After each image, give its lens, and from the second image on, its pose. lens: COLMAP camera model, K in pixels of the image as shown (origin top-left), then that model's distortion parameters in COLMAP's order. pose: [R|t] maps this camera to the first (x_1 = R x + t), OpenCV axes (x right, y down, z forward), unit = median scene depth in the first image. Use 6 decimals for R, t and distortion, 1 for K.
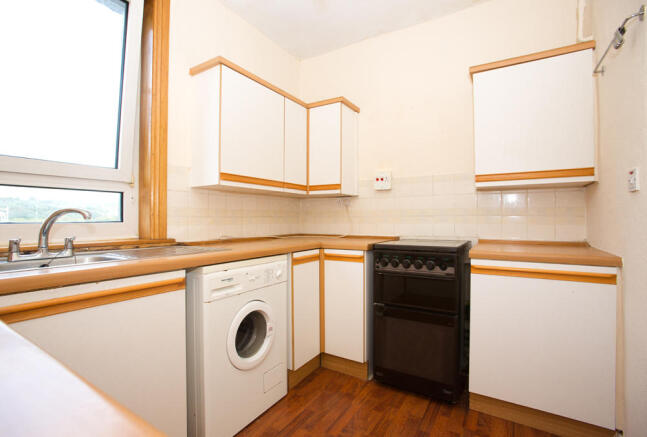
lens RADIAL K [[296.8, 0, 323.5], [0, 296.8, 218.5], [0, 0, 1]] dist [-0.061547, 0.012702]
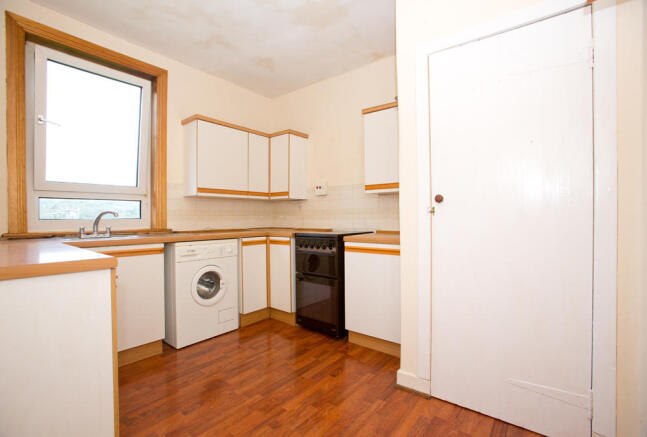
lens RADIAL K [[296.7, 0, 335.0], [0, 296.7, 219.1], [0, 0, 1]] dist [-0.059238, 0.000050]
pose [[0.994070, -0.003446, -0.108688, 0.560316], [0.004368, 0.999956, 0.008248, 0.004989], [0.108655, -0.008674, 0.994042, -0.497752]]
